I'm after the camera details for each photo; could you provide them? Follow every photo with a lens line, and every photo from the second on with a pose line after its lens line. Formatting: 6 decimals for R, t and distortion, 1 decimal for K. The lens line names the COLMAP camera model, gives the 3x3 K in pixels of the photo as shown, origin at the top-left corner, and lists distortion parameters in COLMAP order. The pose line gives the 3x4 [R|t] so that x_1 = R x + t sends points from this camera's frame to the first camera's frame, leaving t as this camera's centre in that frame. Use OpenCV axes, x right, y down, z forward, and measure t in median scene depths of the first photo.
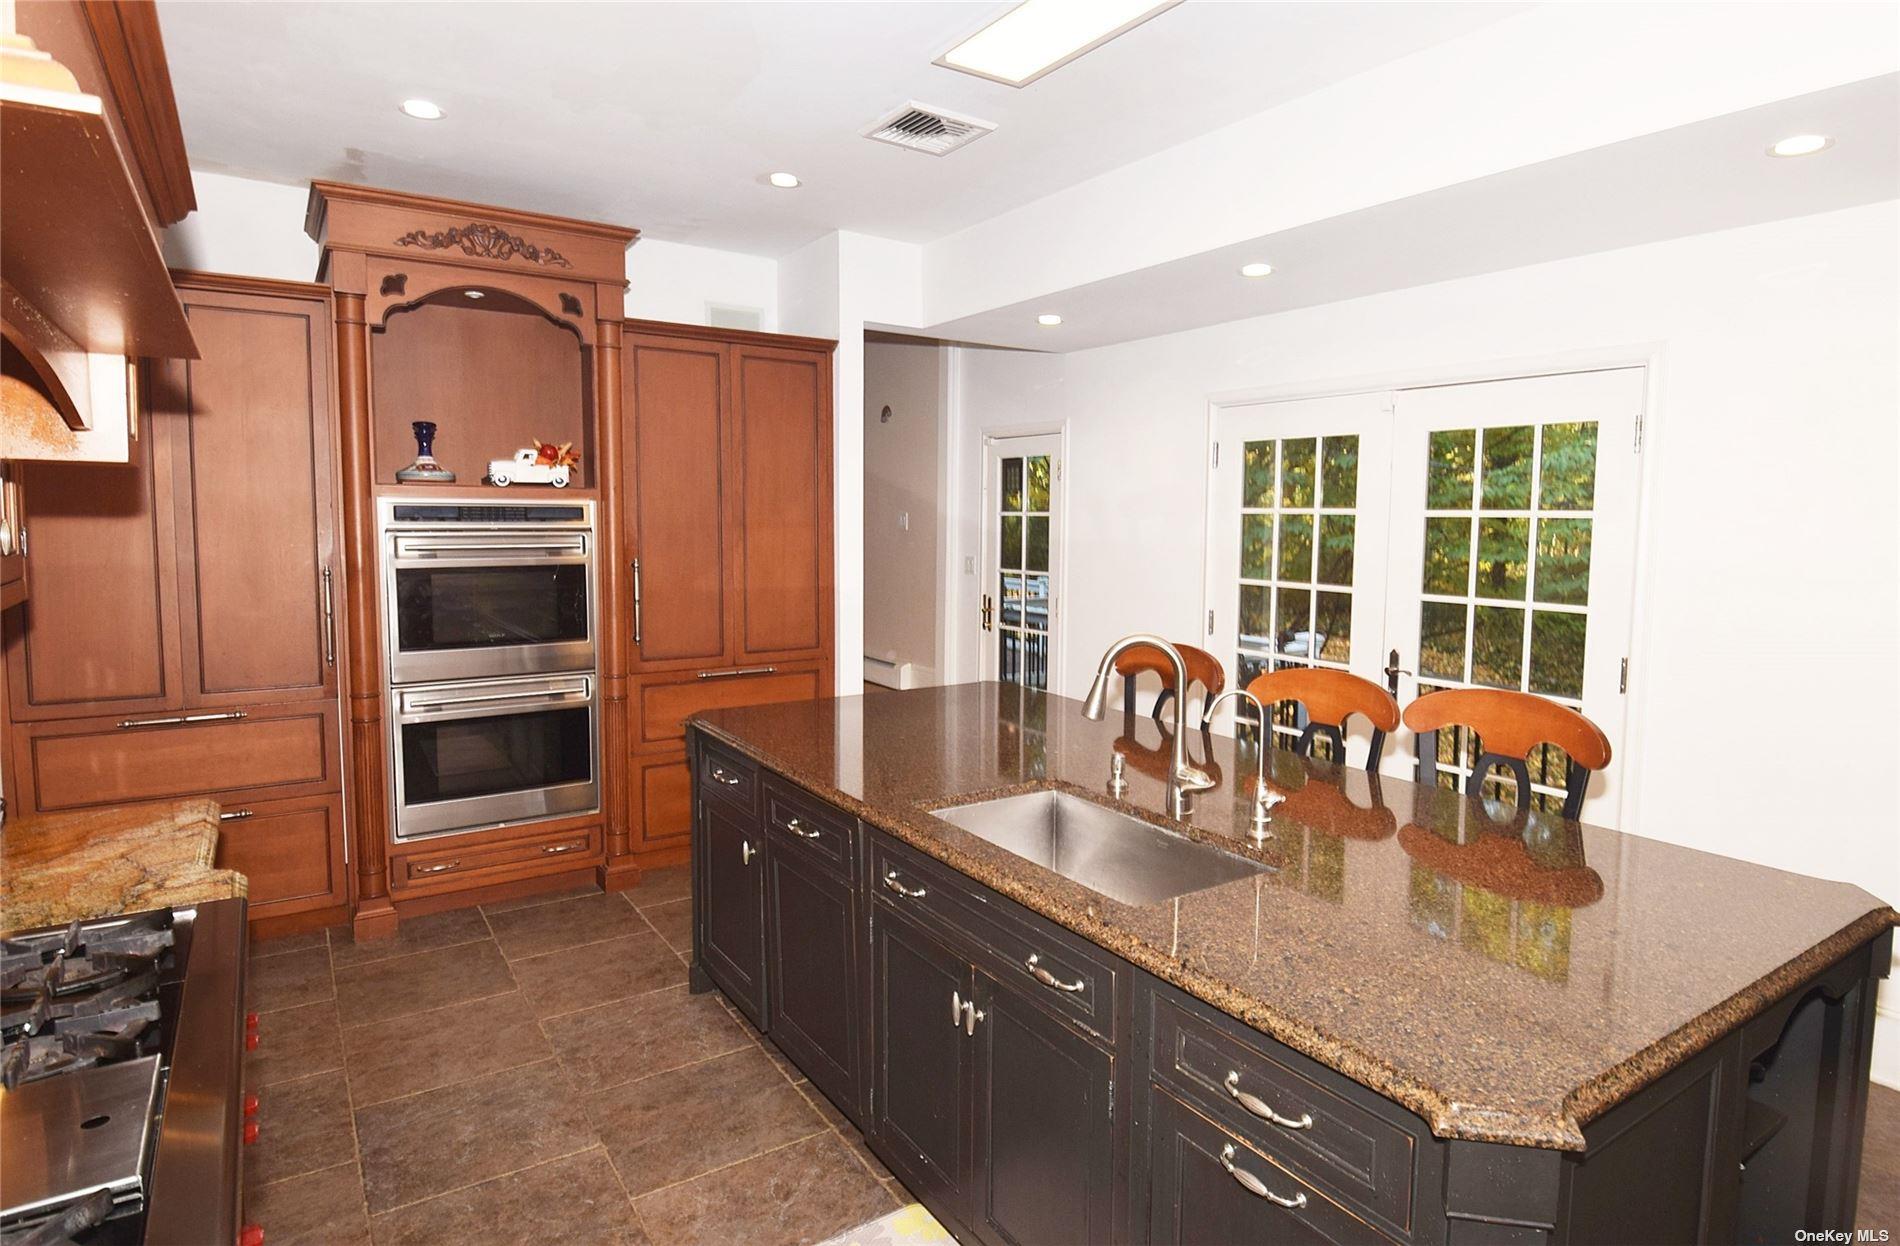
lens RADIAL K [[1053.0, 0, 951.7], [0, 1053.0, 596.9], [0, 0, 1]] dist [-0.001329, -0.000333]
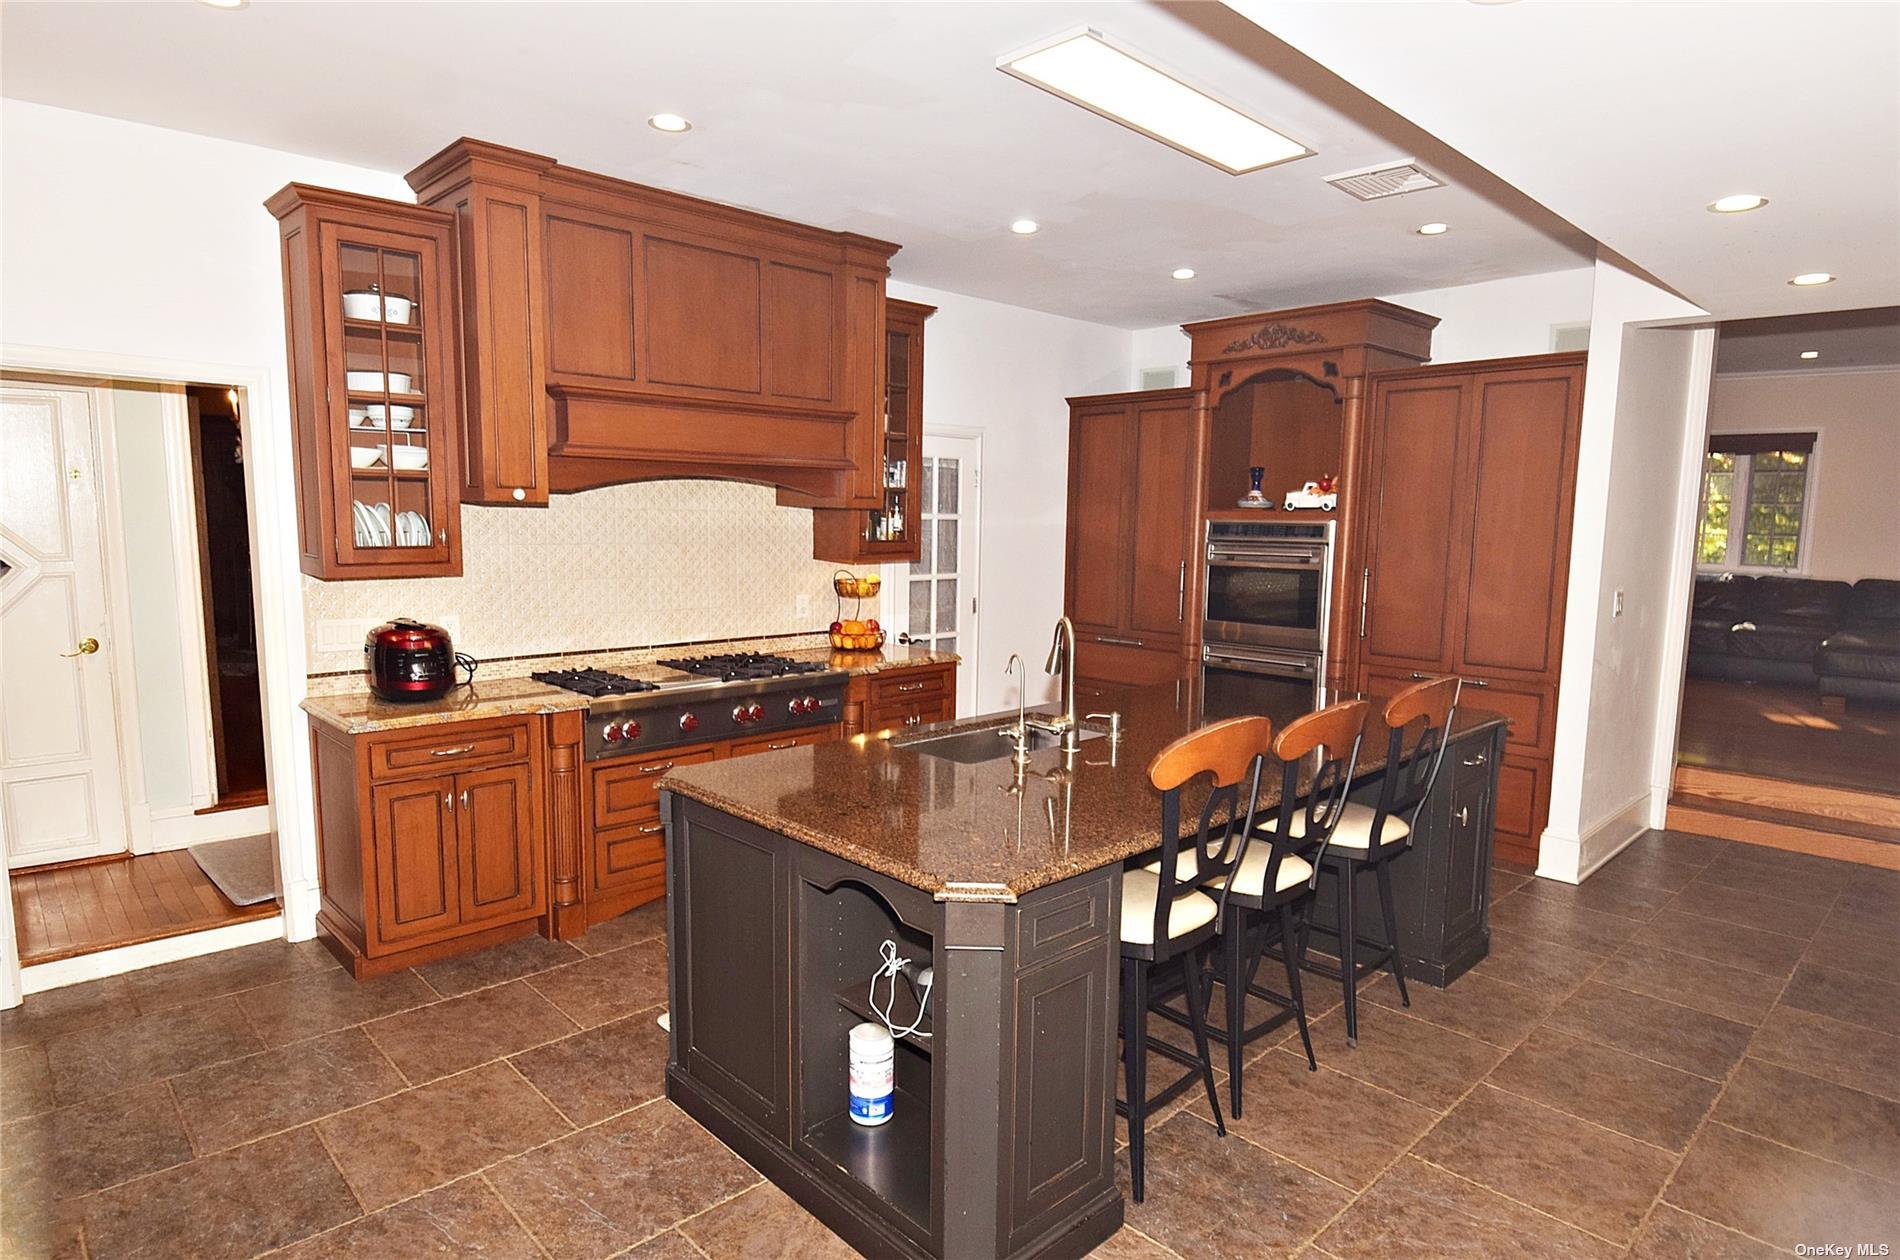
lens RADIAL K [[1044.8, 0, 950.0], [0, 1044.8, 630.0], [0, 0, 1]] dist [0.000118, 0.000087]
pose [[0.182781, 0.098571, -0.978200, 0.833329], [-0.091532, 0.992346, 0.082894, -0.023117], [0.978884, 0.074385, 0.190404, 0.319940]]
